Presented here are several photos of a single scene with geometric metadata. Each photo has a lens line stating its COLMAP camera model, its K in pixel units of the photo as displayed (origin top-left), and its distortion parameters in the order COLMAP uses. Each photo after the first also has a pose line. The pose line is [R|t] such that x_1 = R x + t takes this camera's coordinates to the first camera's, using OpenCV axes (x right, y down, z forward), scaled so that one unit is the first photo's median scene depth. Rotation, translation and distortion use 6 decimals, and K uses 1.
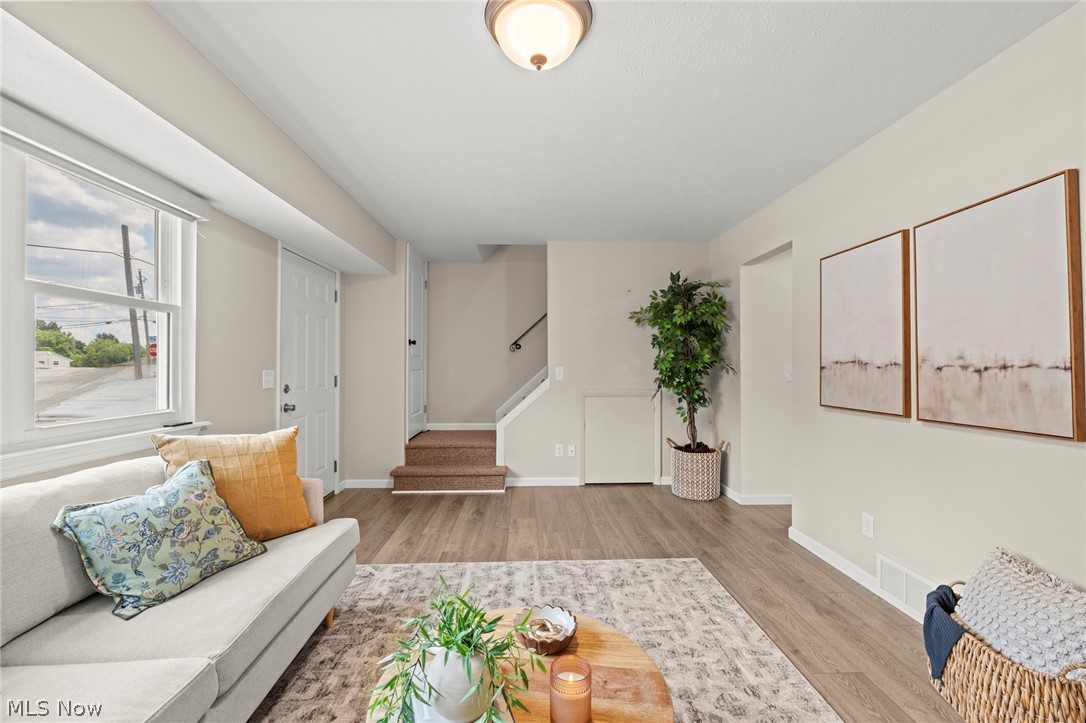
lens RADIAL K [[449.6, 0, 541.8], [0, 449.6, 360.1], [0, 0, 1]] dist [-0.000726, 0.000060]
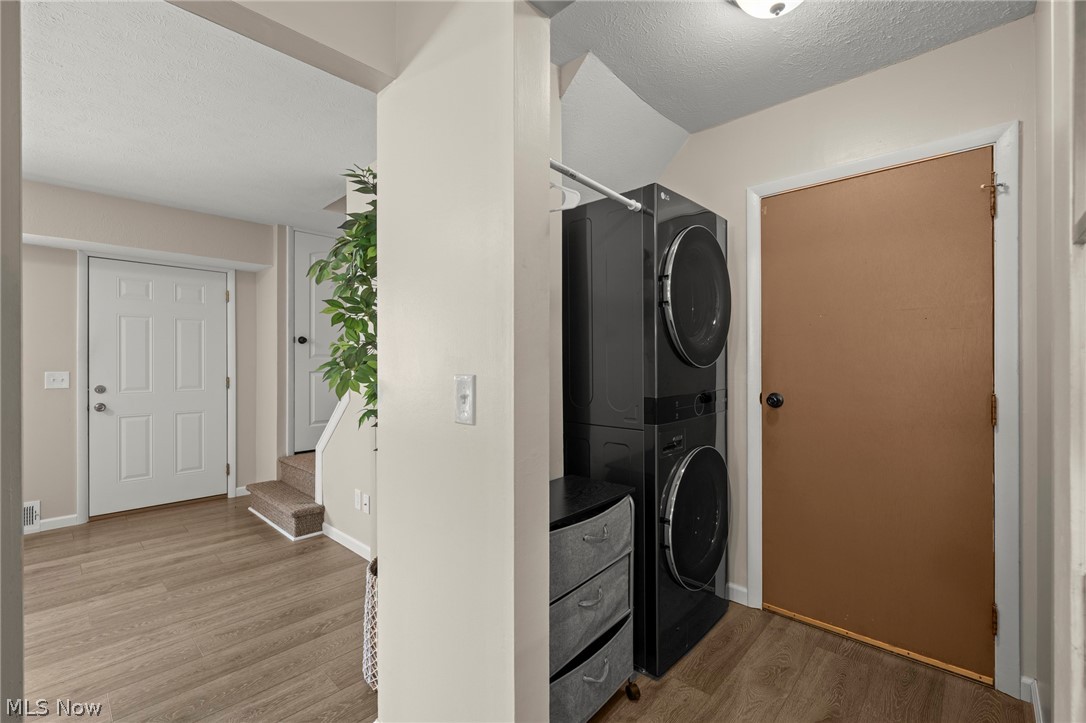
lens RADIAL K [[466.0, 0, 543.0], [0, 466.0, 361.5], [0, 0, 1]] dist [-0.001288, -0.000465]
pose [[0.699031, -0.006945, -0.715058, 1.151775], [0.013861, 0.999897, 0.003838, 0.009988], [0.714957, -0.012594, 0.699055, 1.185202]]
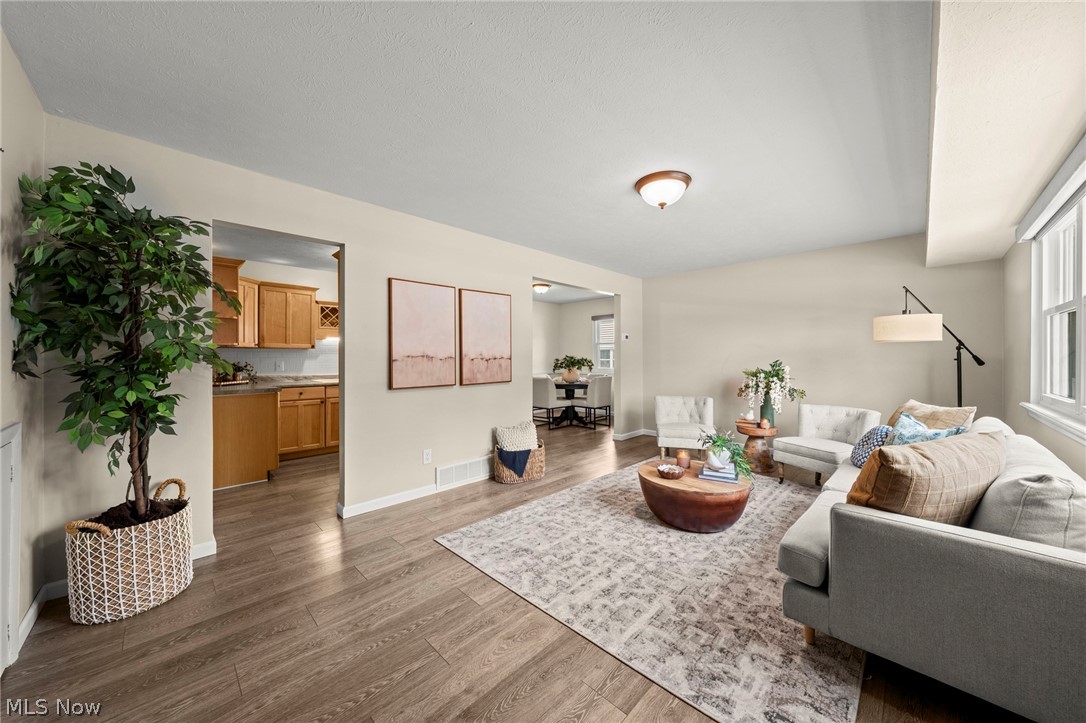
lens RADIAL K [[378.7, 0, 541.8], [0, 378.7, 356.9], [0, 0, 1]] dist [-0.005263, 0.002346]
pose [[-0.678371, -0.001771, 0.734718, -0.503389], [-0.006828, 0.999969, -0.003894, 0.007691], [-0.734688, -0.007658, -0.678362, 1.455926]]
